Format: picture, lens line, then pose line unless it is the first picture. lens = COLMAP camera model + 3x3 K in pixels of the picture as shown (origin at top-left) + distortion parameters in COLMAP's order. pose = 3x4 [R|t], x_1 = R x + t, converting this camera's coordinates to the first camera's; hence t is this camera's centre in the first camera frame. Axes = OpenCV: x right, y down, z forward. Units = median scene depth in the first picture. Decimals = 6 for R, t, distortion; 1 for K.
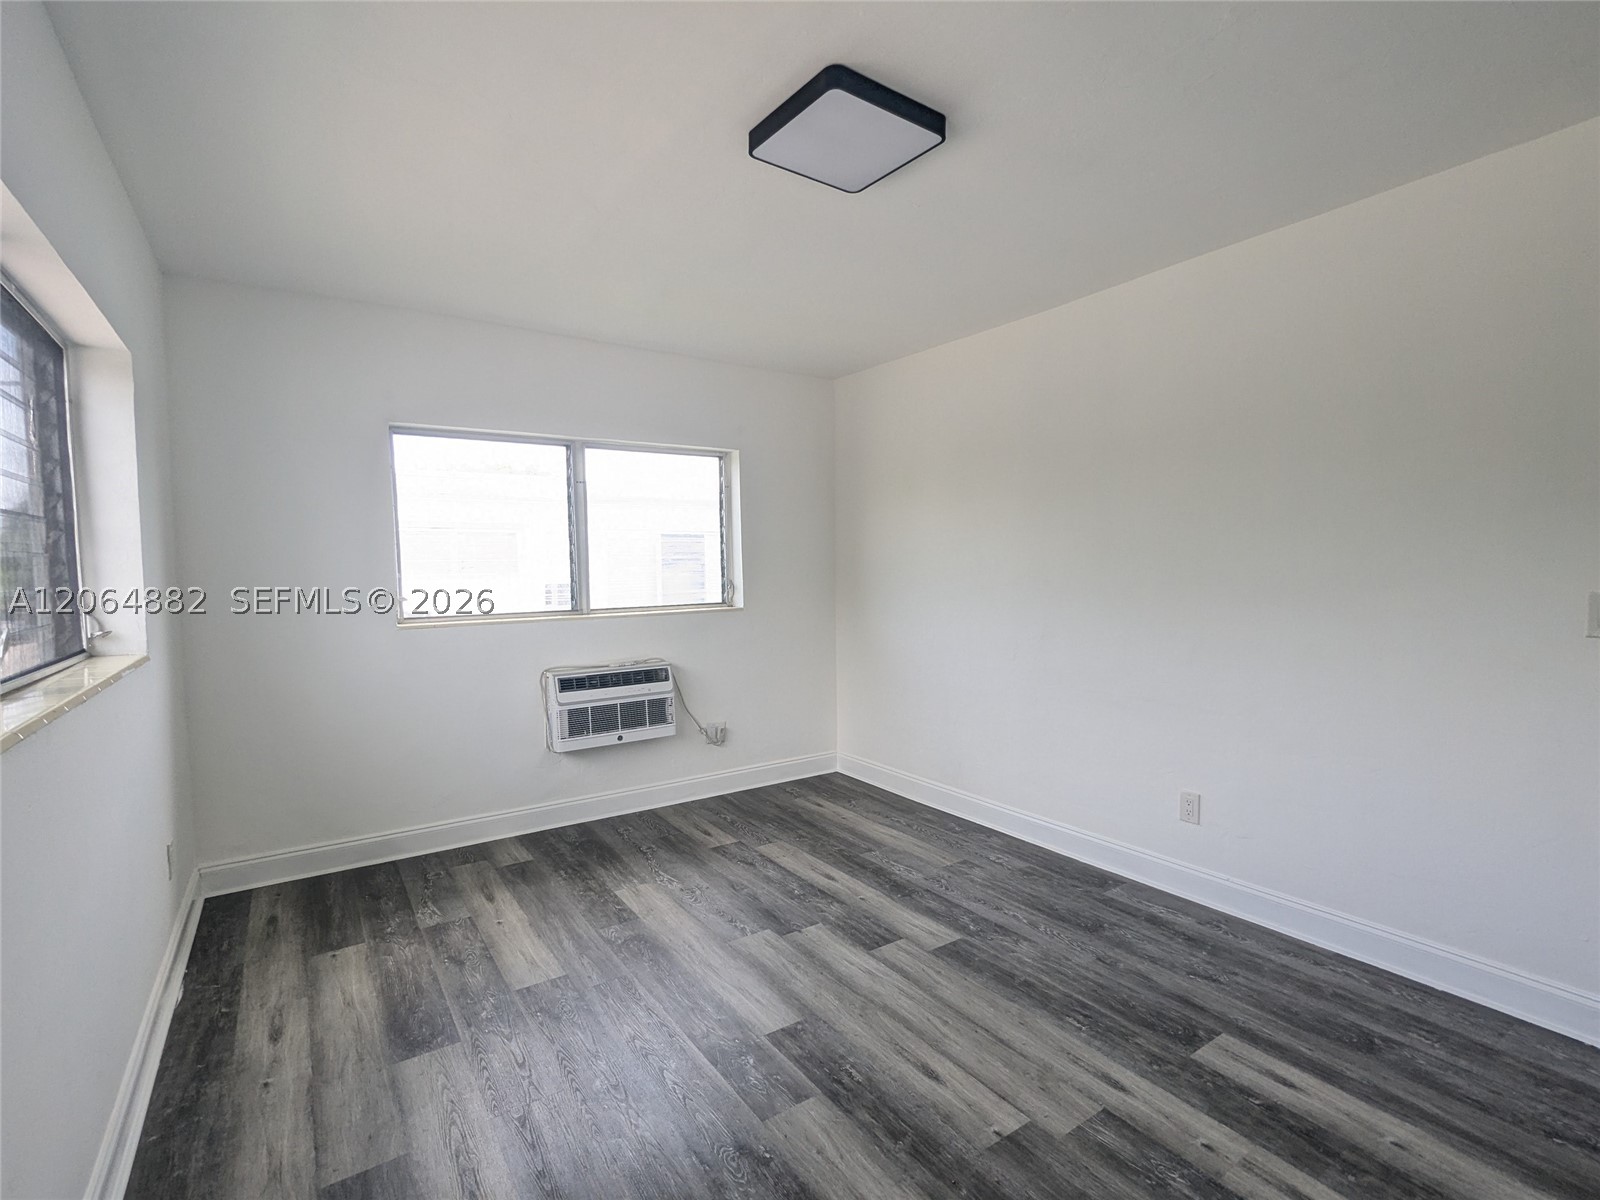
lens RADIAL K [[758.5, 0, 803.4], [0, 758.5, 603.5], [0, 0, 1]] dist [-0.001475, 0.003819]
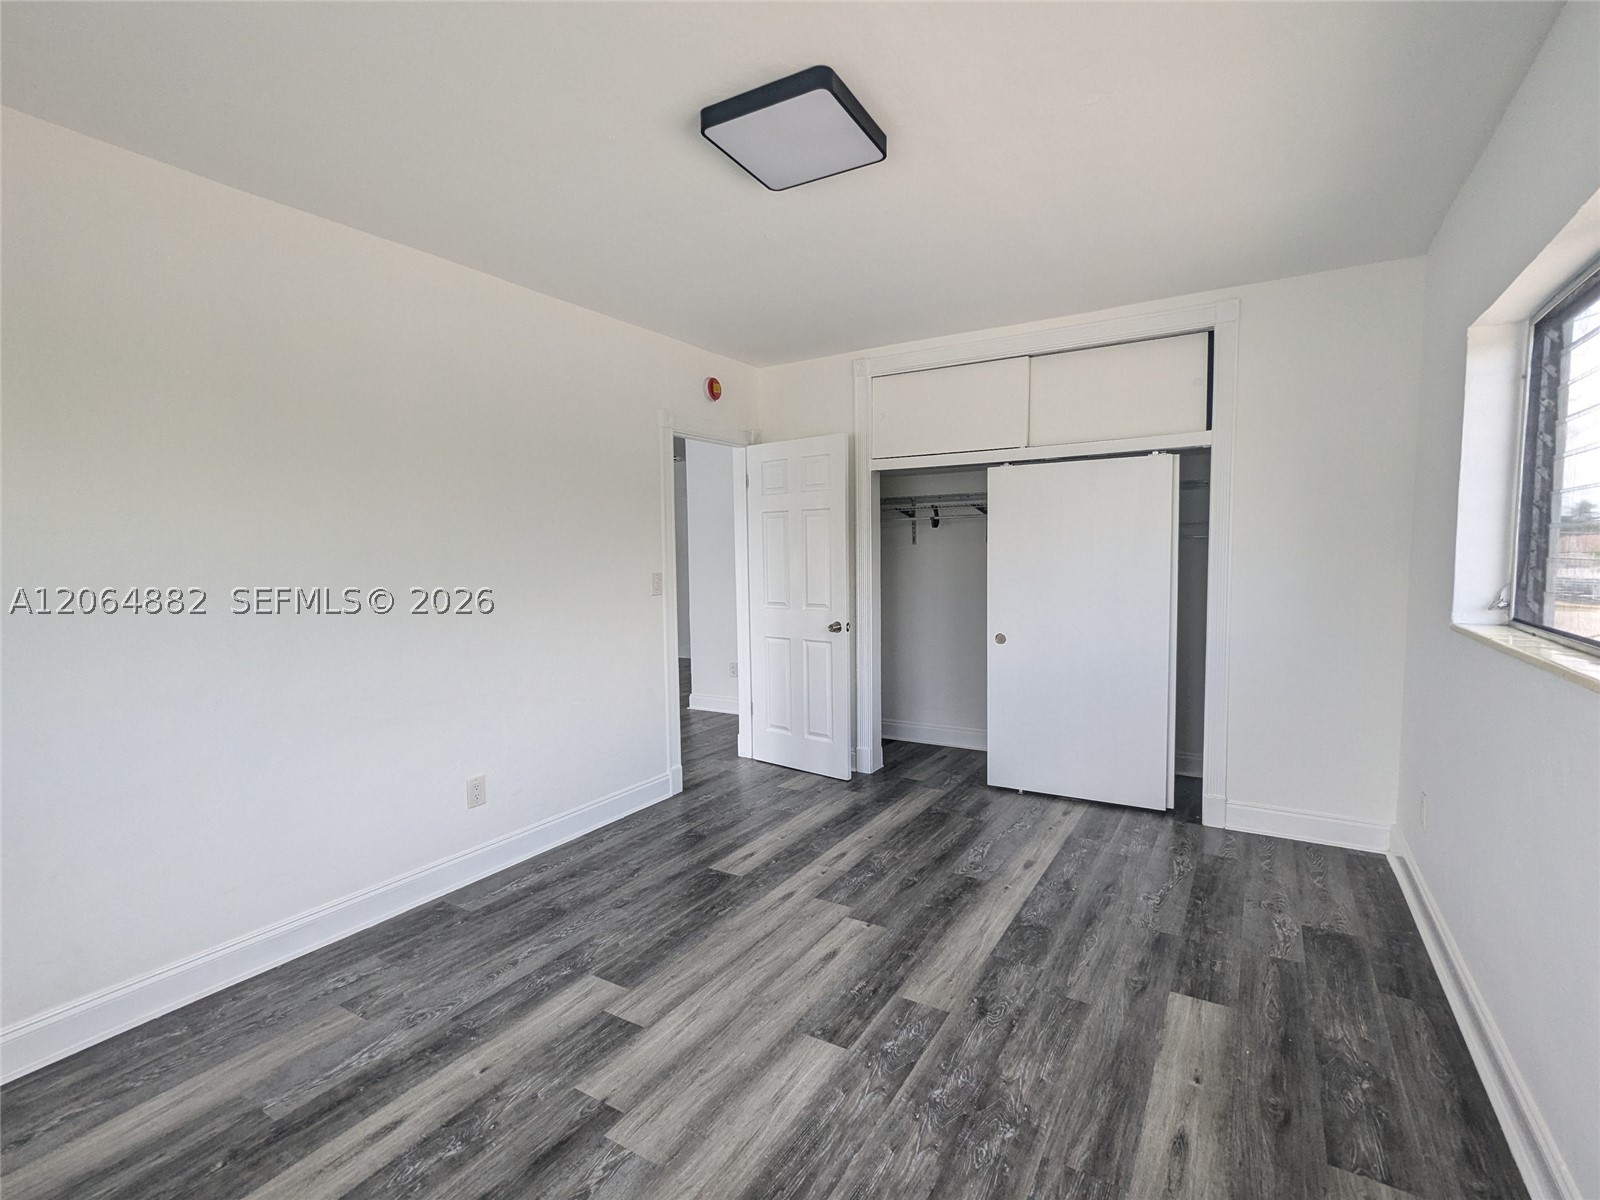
lens RADIAL K [[758.5, 0, 803.4], [0, 758.5, 603.5], [0, 0, 1]] dist [-0.001475, 0.003819]
pose [[-0.416402, -0.043592, 0.908135, -0.662098], [0.062577, 0.995107, 0.076460, -0.044484], [-0.907024, 0.088666, -0.411637, 1.068663]]
